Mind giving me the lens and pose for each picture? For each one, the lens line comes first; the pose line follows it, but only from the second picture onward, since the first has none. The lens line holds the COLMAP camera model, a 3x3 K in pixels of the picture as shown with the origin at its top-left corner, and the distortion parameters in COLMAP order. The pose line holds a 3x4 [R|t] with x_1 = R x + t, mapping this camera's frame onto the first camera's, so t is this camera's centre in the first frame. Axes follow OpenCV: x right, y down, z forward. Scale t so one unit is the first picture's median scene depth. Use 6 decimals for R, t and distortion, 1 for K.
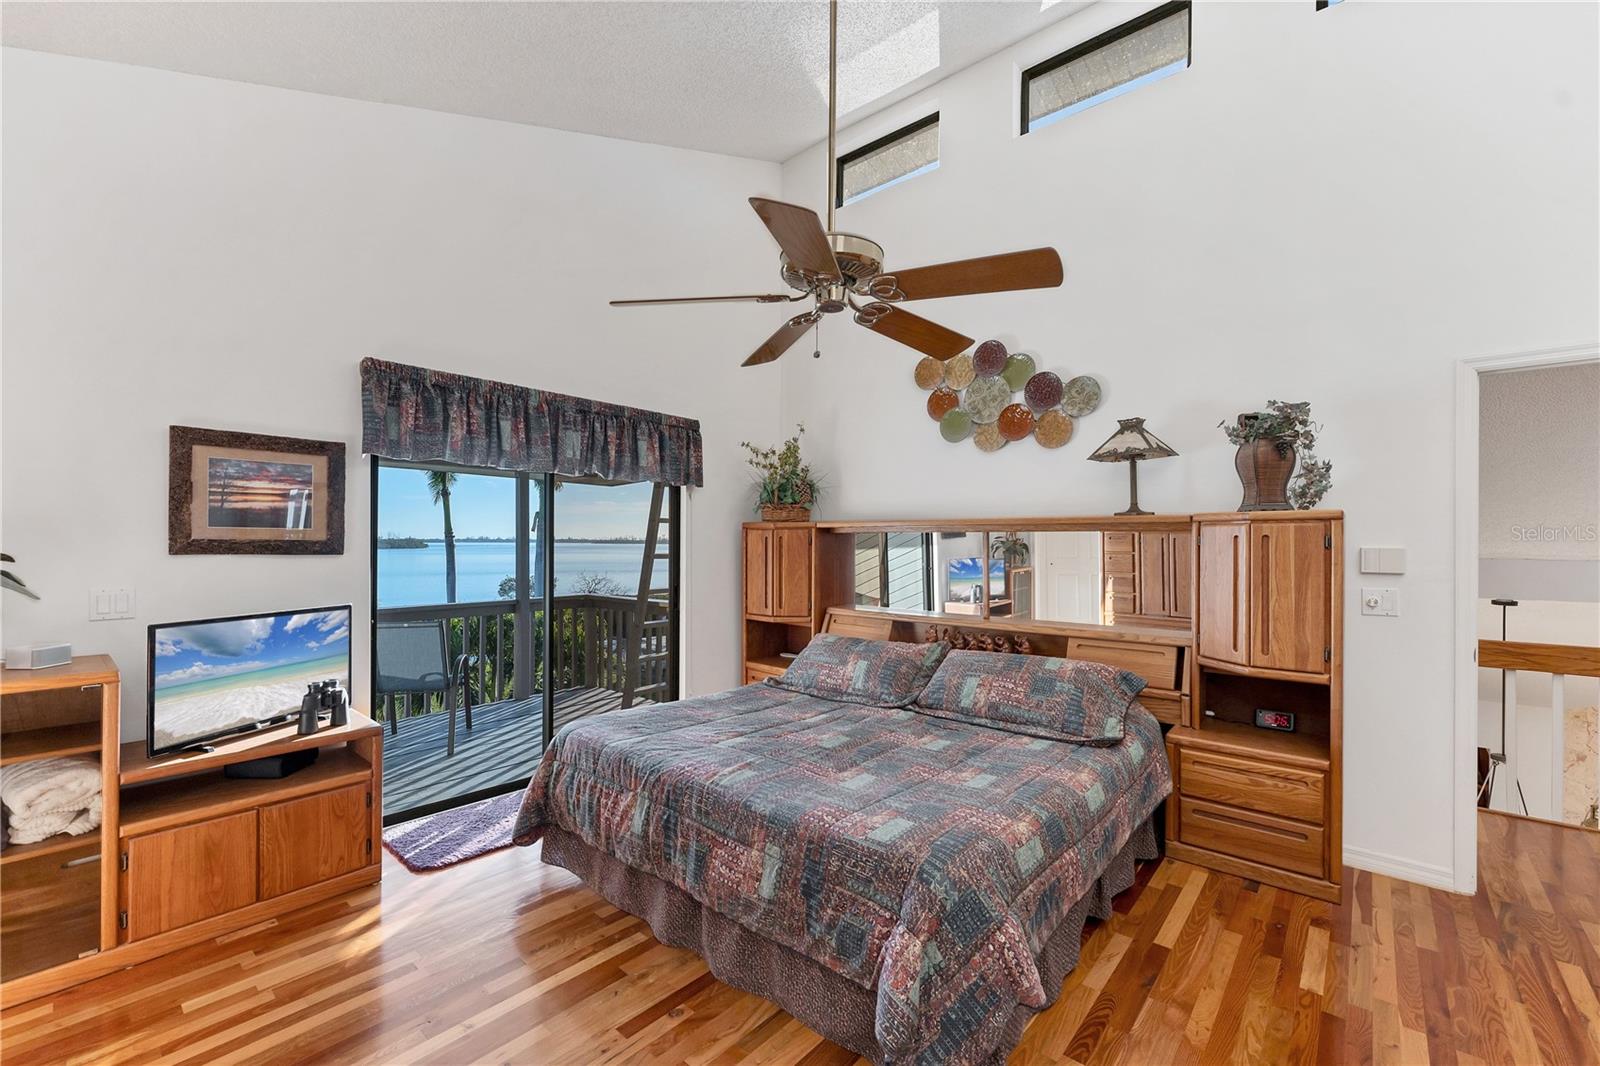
lens RADIAL K [[652.9, 0, 792.9], [0, 652.9, 545.0], [0, 0, 1]] dist [0.001392, -0.000256]
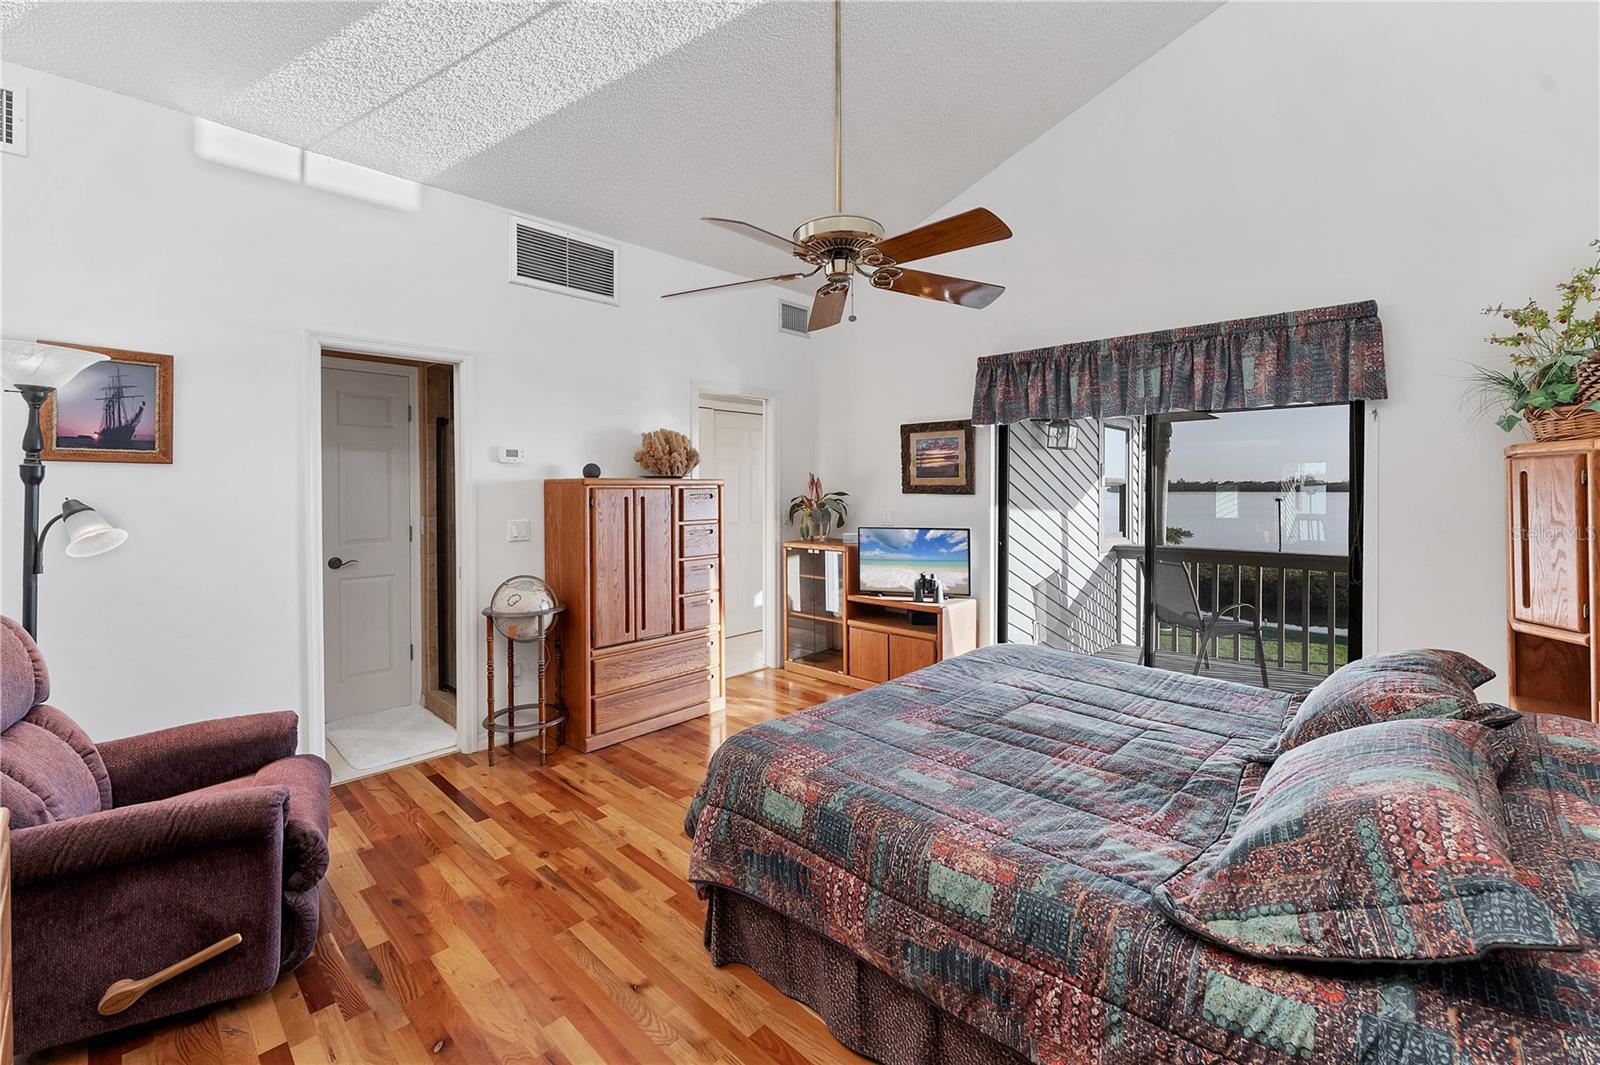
lens RADIAL K [[659.3, 0, 792.8], [0, 659.3, 486.7], [0, 0, 1]] dist [-0.002951, -0.001243]
pose [[-0.037476, -0.003863, -0.999290, 0.794211], [0.001199, 0.999992, -0.003911, 0.002792], [0.999297, -0.001345, -0.037471, 0.626670]]
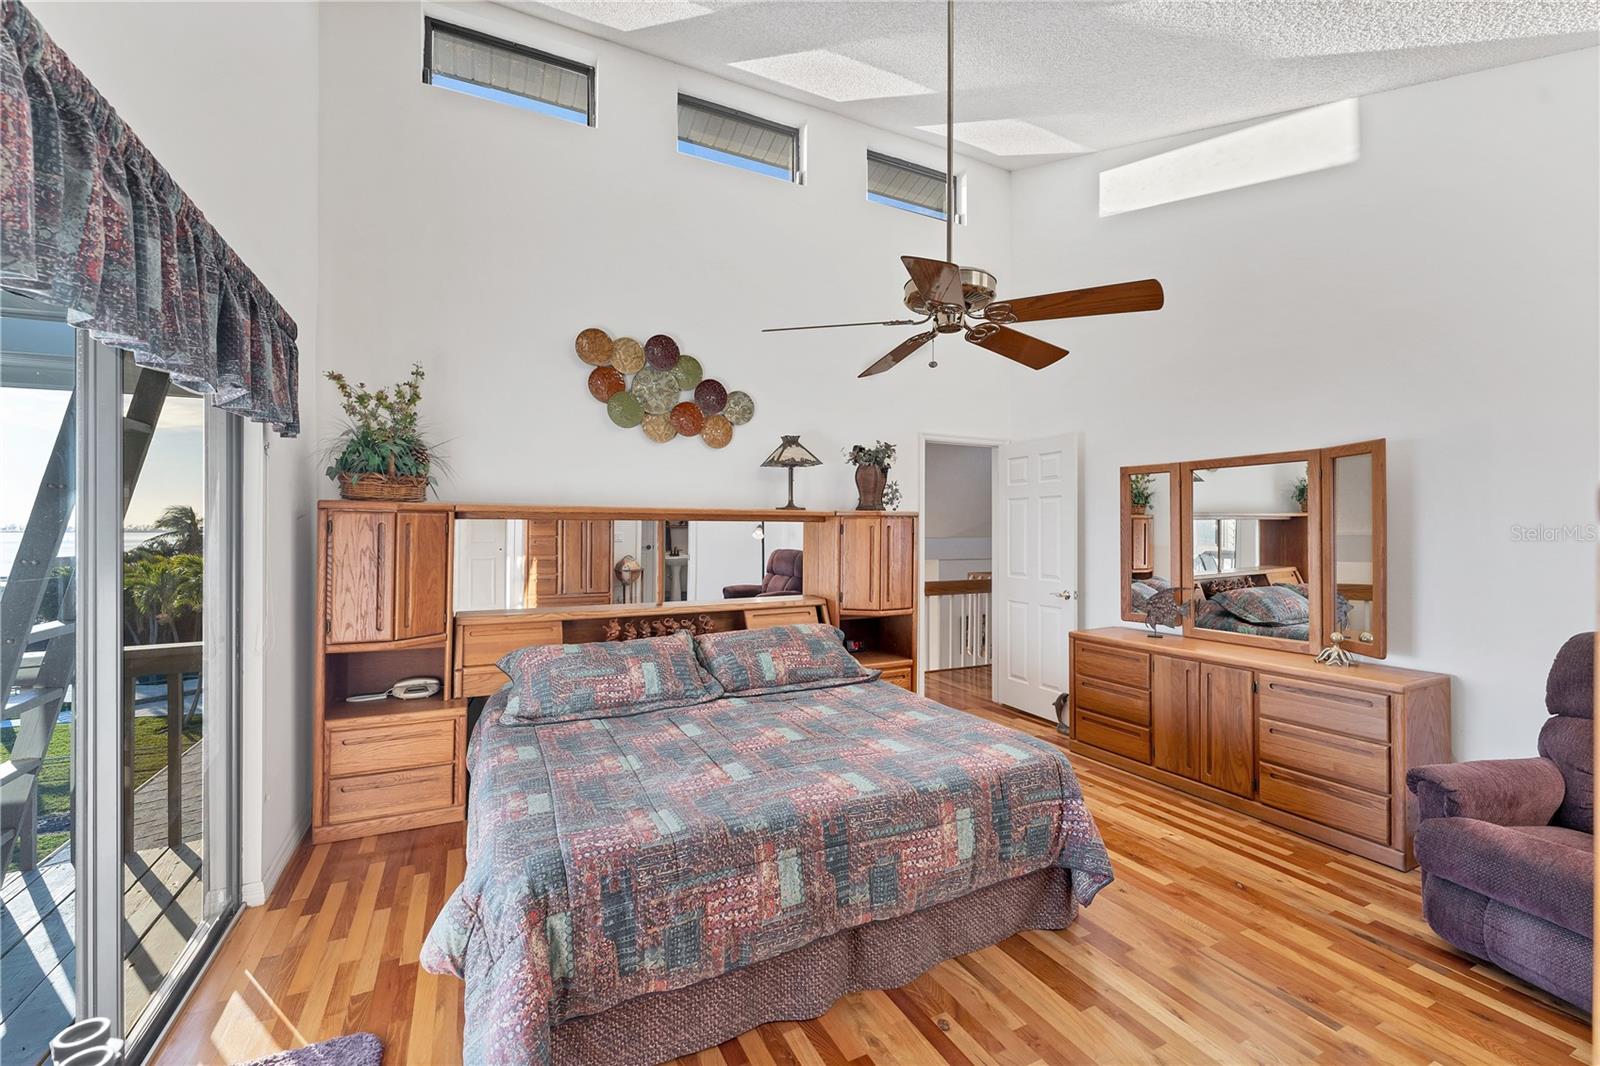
lens RADIAL K [[652.9, 0, 789.9], [0, 652.9, 526.5], [0, 0, 1]] dist [0.001392, -0.000256]
pose [[0.392740, -0.000921, 0.919649, -0.729157], [0.001499, 0.999999, 0.000361, -0.012966], [-0.919648, 0.001236, 0.392741, 0.522654]]
